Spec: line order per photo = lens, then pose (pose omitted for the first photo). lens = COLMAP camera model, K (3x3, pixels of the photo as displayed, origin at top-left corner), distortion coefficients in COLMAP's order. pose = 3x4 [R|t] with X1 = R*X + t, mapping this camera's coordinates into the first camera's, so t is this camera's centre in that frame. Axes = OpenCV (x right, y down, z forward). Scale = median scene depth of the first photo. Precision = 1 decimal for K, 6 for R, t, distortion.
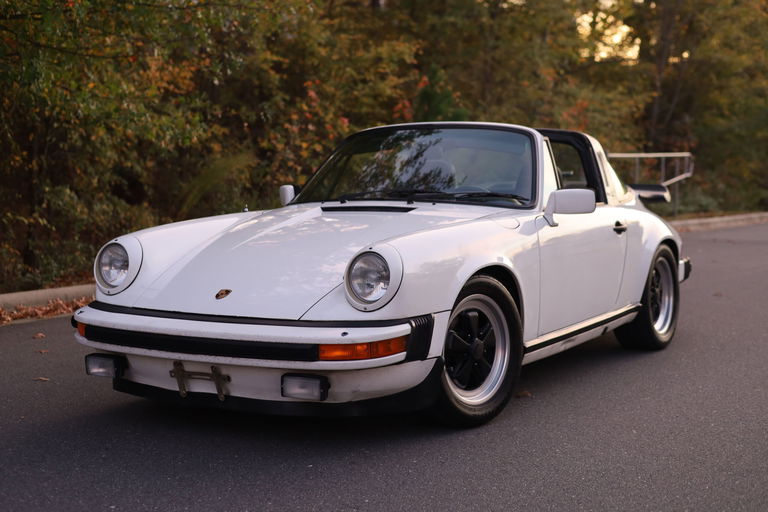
lens RADIAL K [[1136.0, 0, 386.8], [0, 1136.0, 250.1], [0, 0, 1]] dist [0.027397, 0.000000]
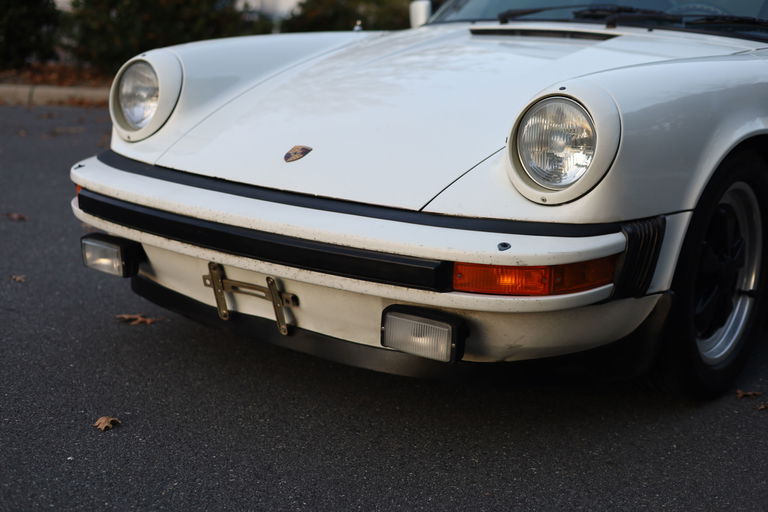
lens RADIAL K [[1136.0, 0, 384.1], [0, 1136.0, 254.2], [0, 0, 1]] dist [0.027397, 0.000000]
pose [[0.990810, 0.075372, -0.112313, -0.030003], [-0.060283, 0.989394, 0.132155, 0.009528], [0.121082, -0.124170, 0.984846, 0.429102]]
